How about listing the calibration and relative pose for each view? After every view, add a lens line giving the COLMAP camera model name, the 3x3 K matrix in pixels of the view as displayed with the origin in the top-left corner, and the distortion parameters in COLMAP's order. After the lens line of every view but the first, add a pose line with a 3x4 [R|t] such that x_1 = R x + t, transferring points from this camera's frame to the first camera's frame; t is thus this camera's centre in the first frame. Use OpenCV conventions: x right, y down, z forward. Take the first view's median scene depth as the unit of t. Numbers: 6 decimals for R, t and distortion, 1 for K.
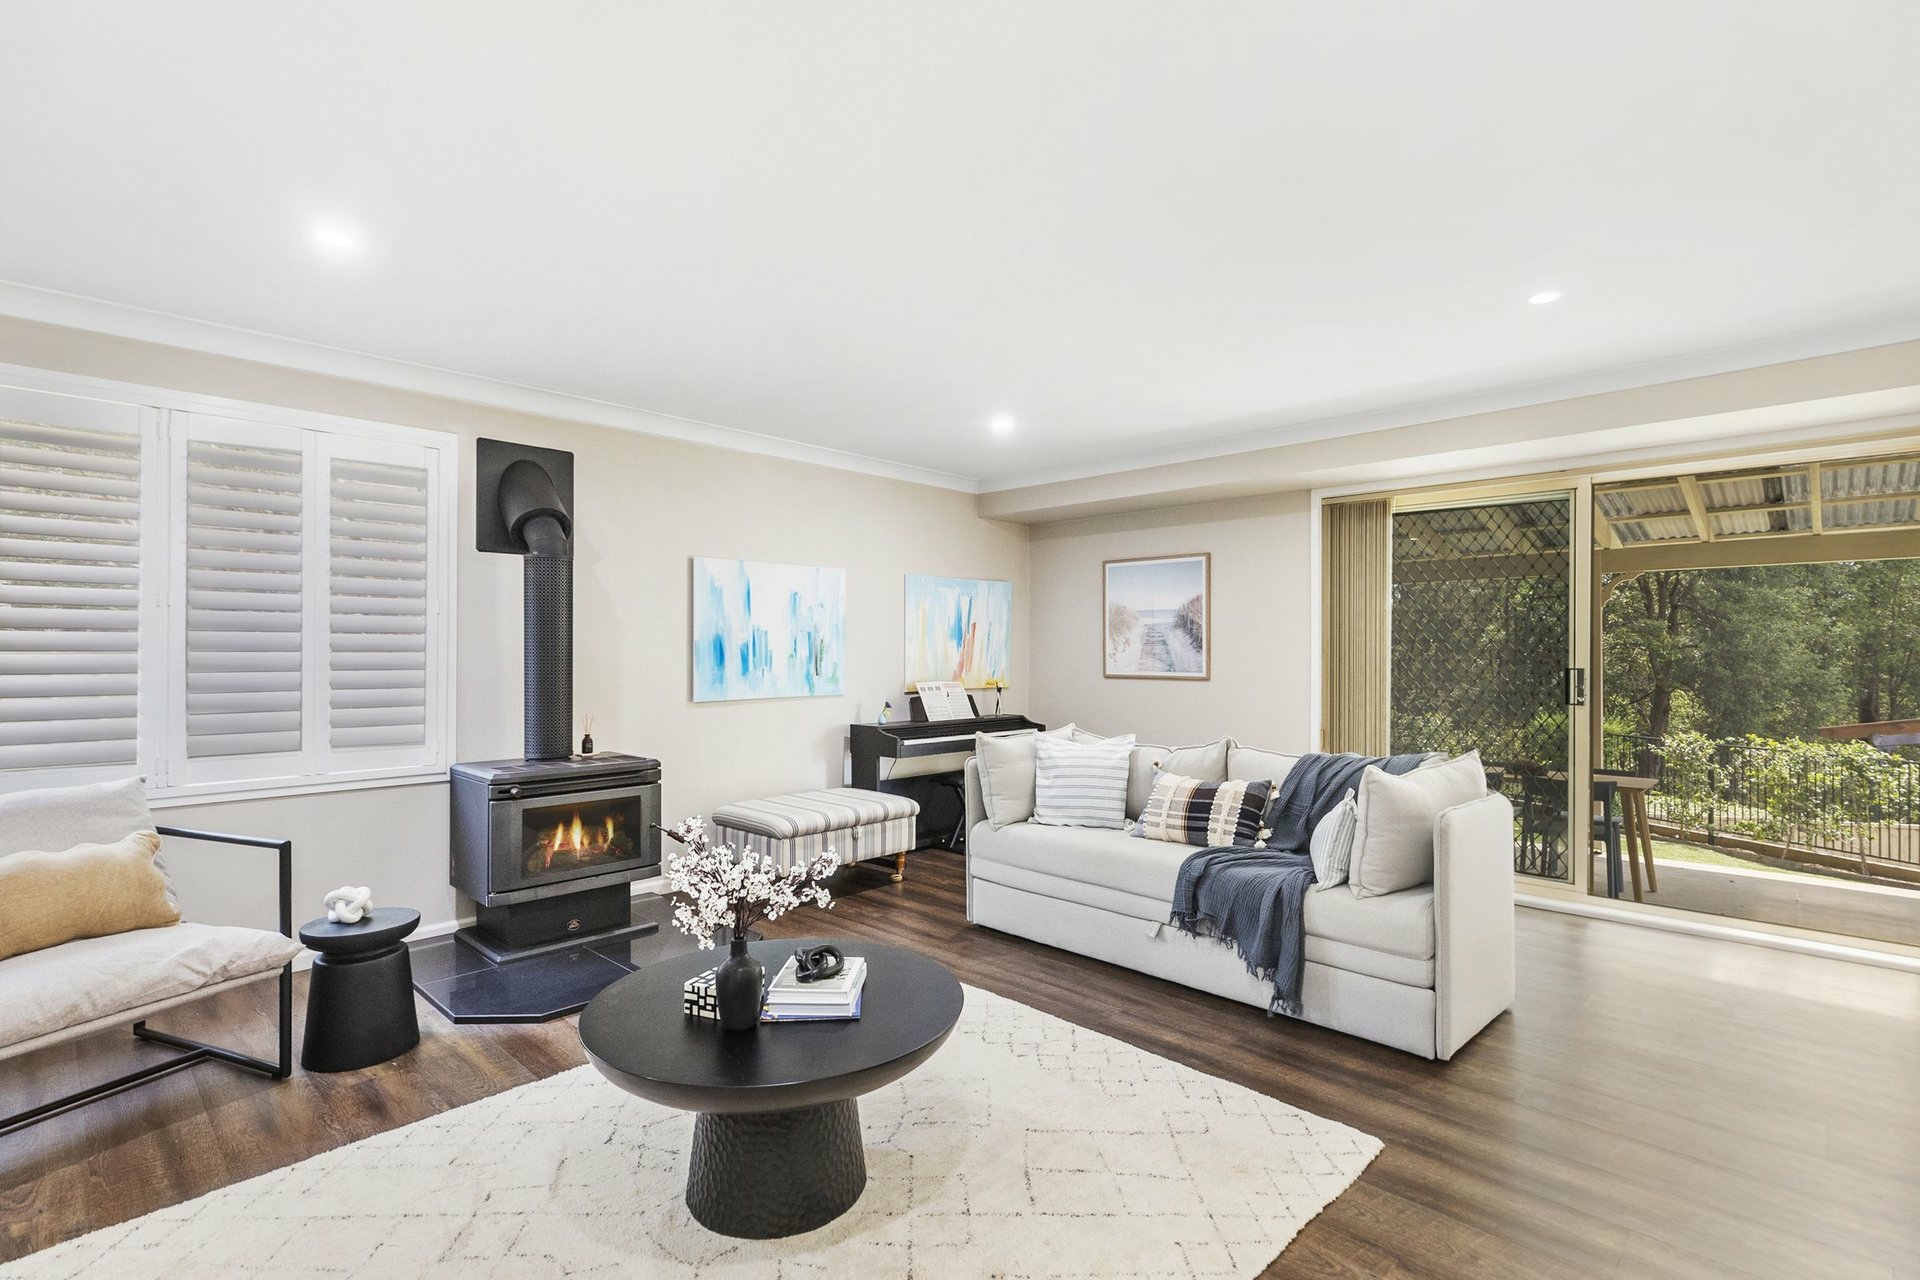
lens RADIAL K [[901.5, 0, 960.0], [0, 901.5, 640.0], [0, 0, 1]] dist [0.002984, 0.000451]
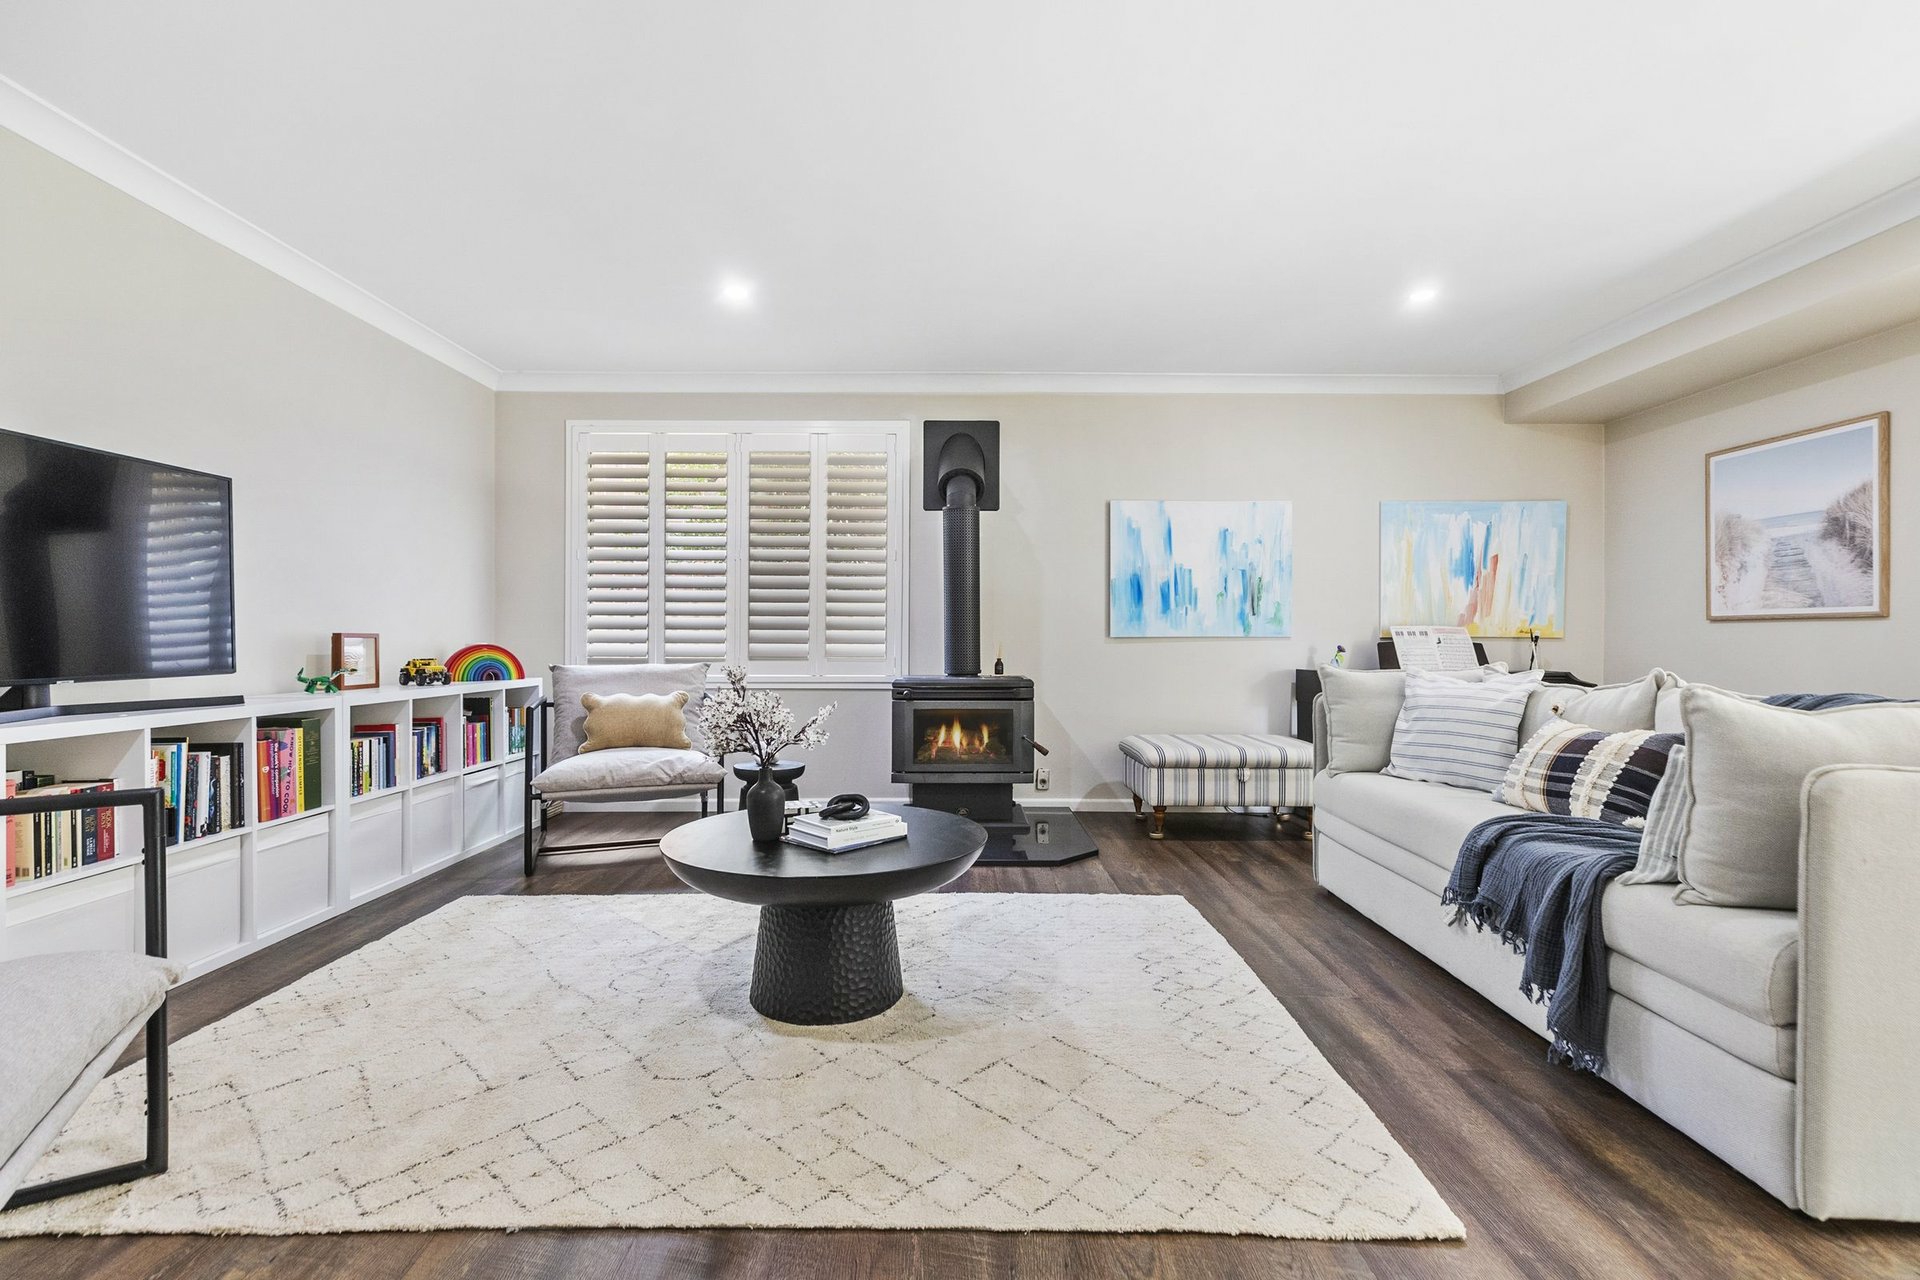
lens RADIAL K [[881.0, 0, 959.5], [0, 881.0, 629.9], [0, 0, 1]] dist [0.000655, -0.000054]
pose [[0.695526, -0.006791, -0.718469, 0.385612], [0.006005, 0.999975, -0.003638, 0.074124], [0.718476, -0.001784, 0.695550, 0.176131]]
